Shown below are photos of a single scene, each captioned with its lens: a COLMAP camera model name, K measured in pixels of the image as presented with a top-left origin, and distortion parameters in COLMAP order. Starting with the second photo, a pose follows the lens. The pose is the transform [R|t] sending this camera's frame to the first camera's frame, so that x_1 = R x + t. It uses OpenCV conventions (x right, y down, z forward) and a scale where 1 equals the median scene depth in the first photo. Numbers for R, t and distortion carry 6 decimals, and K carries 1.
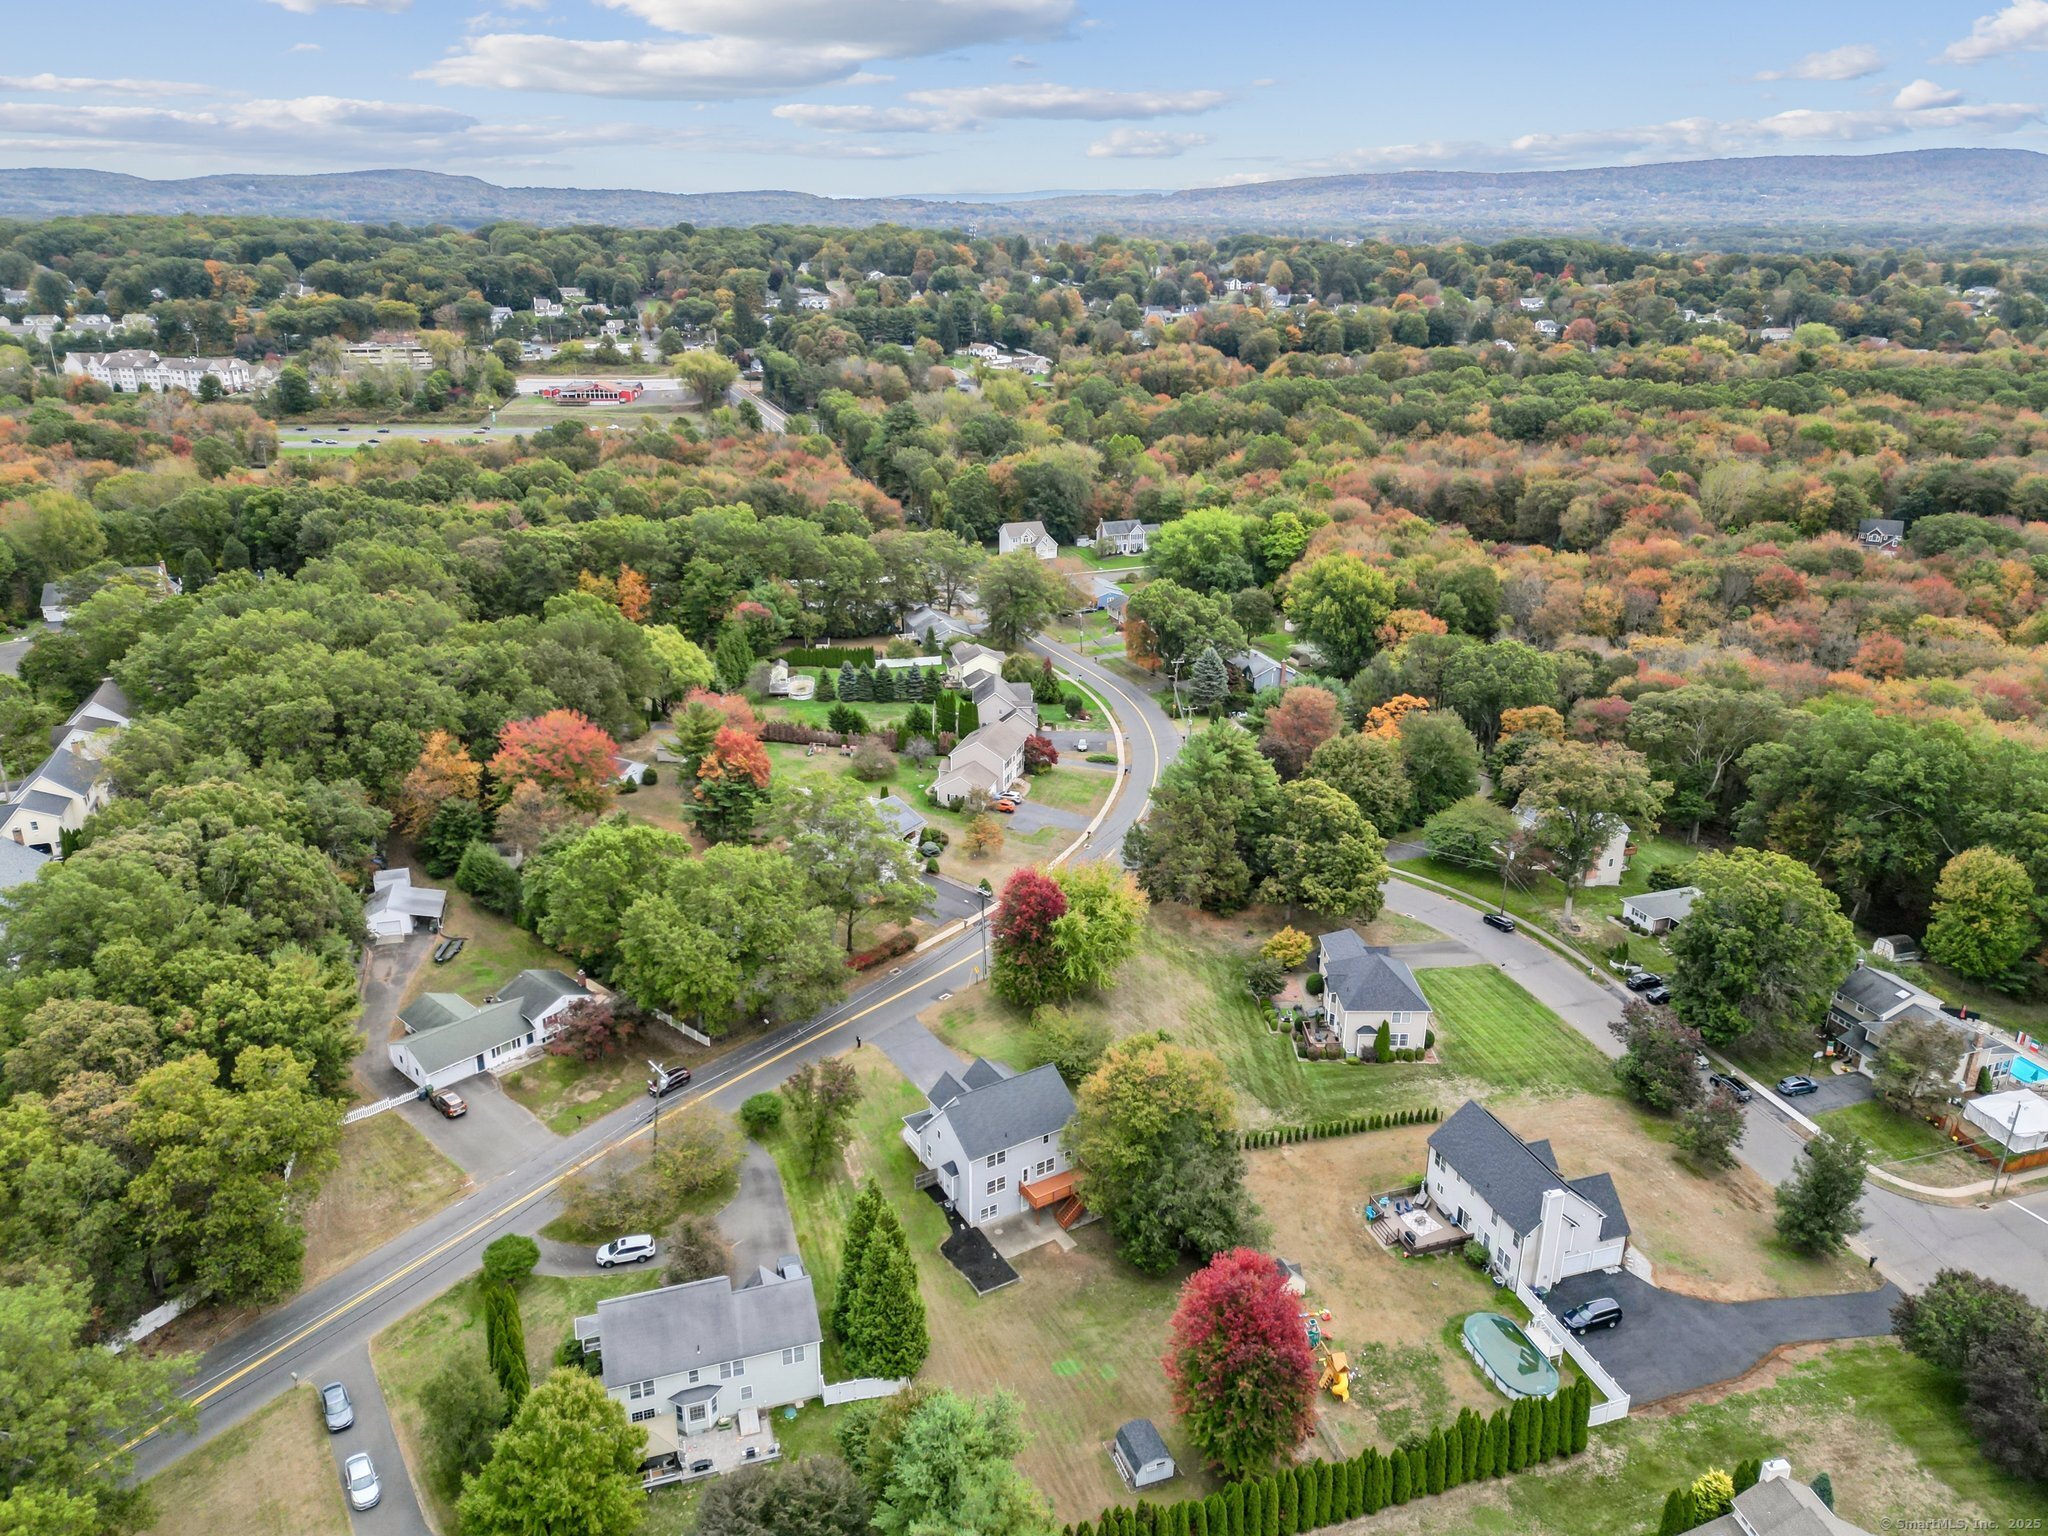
lens RADIAL K [[1415.0, 0, 1013.3], [0, 1415.0, 753.4], [0, 0, 1]] dist [0.058330, -0.088573]
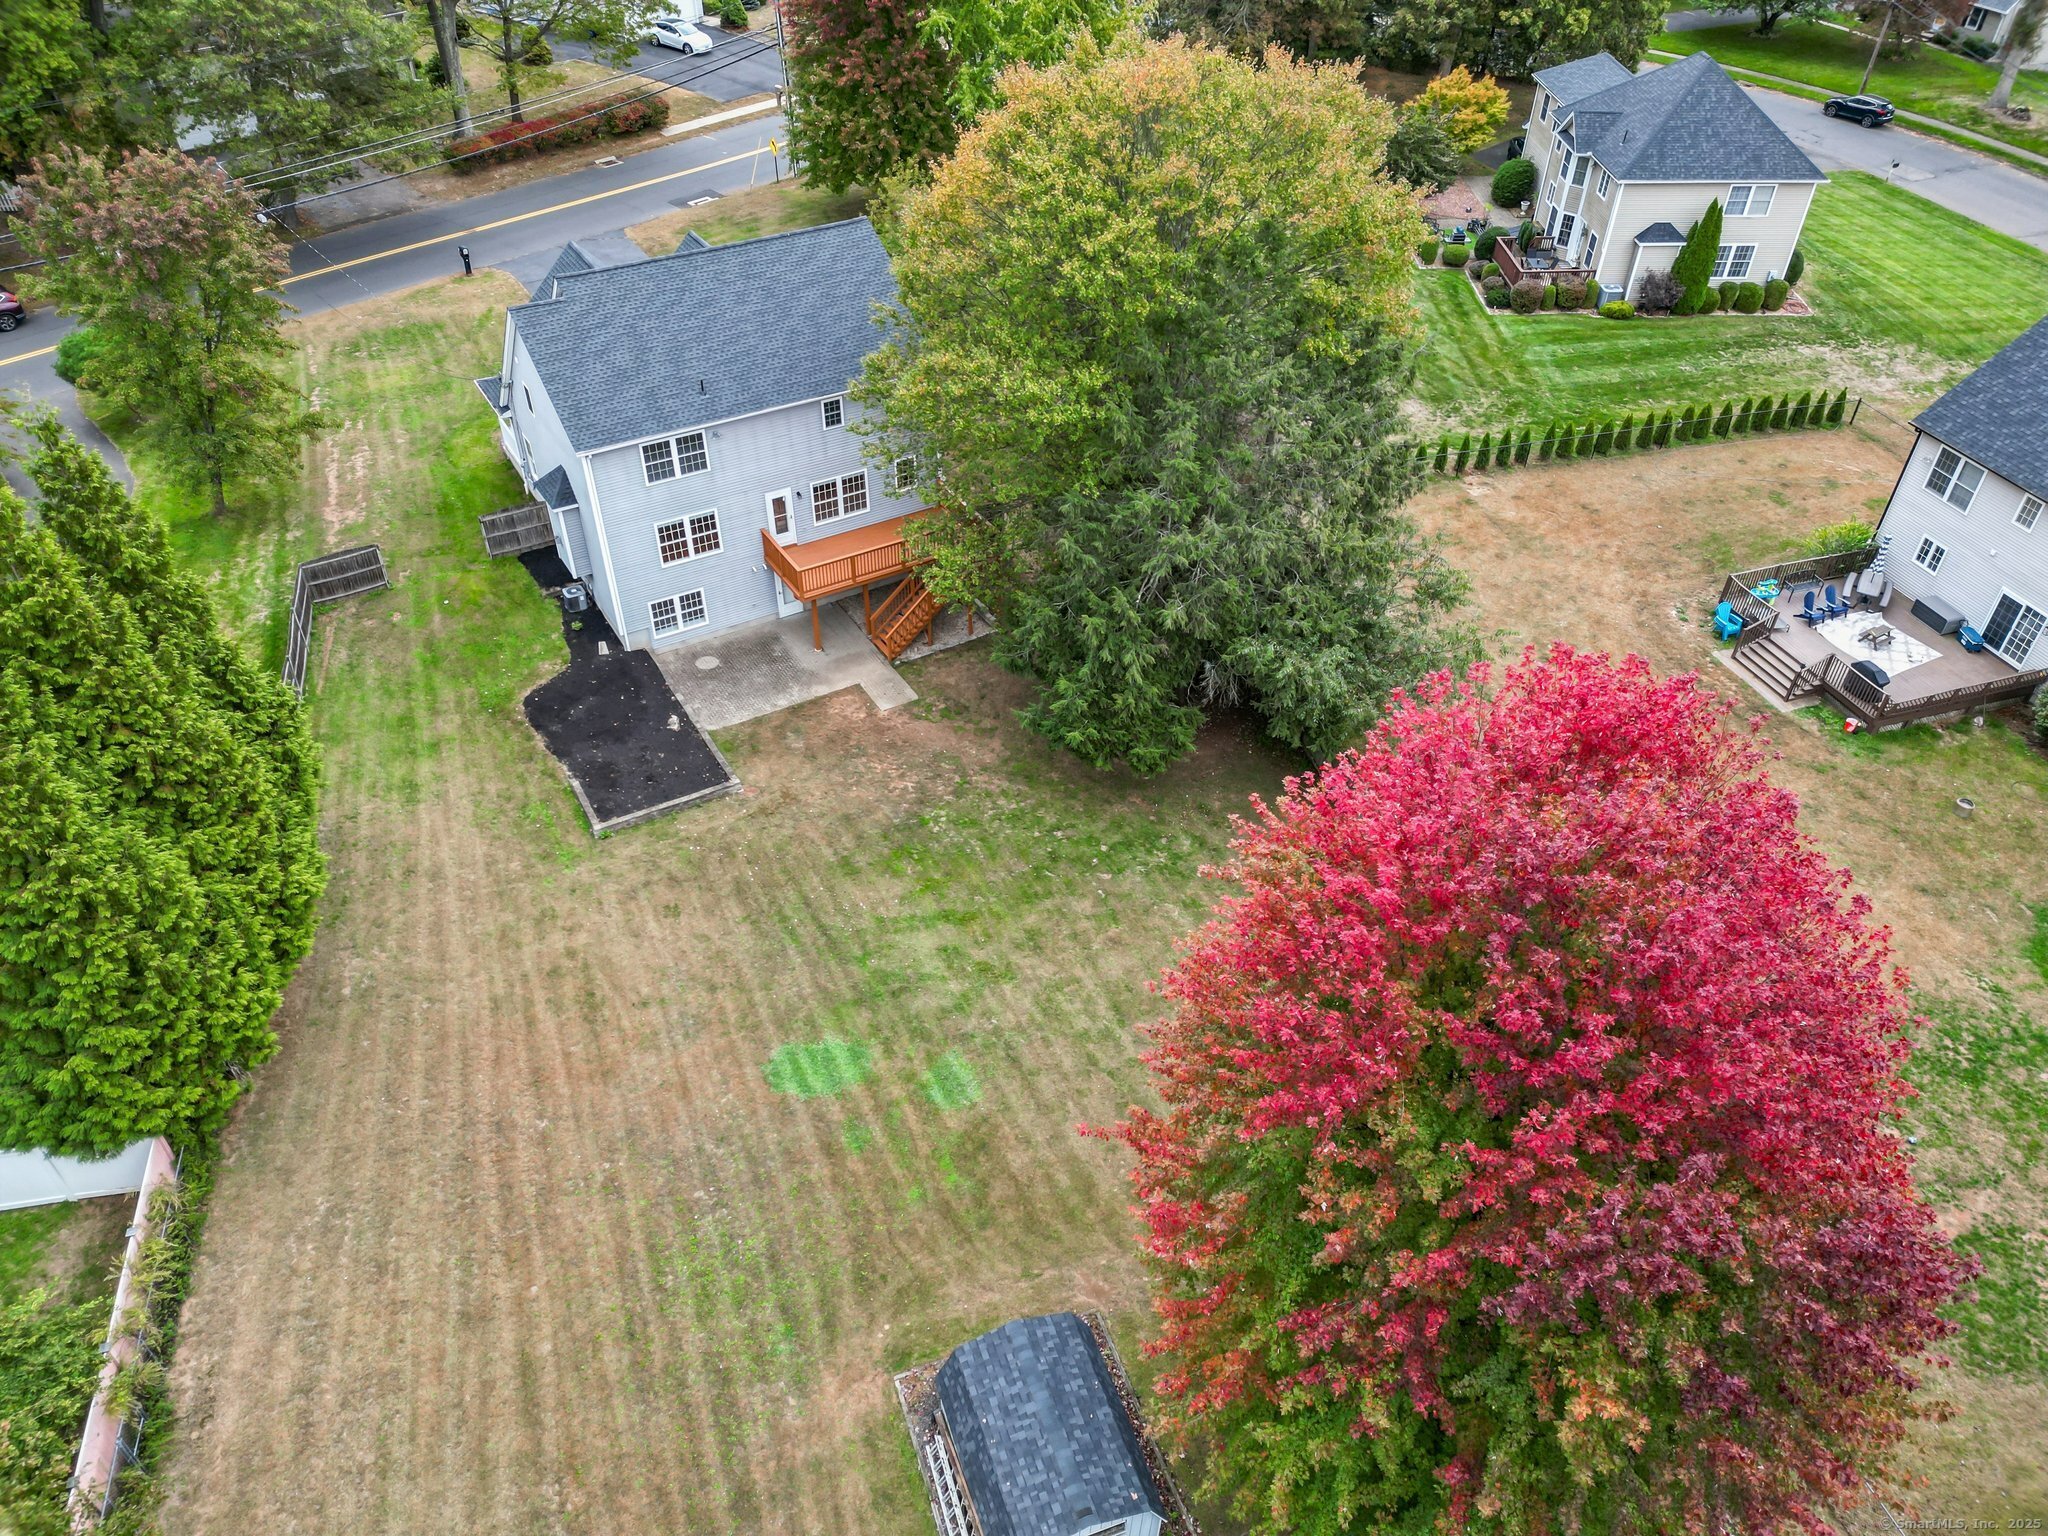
lens RADIAL K [[1415.0, 0, 1013.3], [0, 1415.0, 753.4], [0, 0, 1]] dist [0.058330, -0.088573]
pose [[0.999967, 0.006912, -0.004156, 0.069838], [-0.005121, 0.942263, 0.334835, 0.234474], [0.006231, -0.334803, 0.942268, 0.646326]]
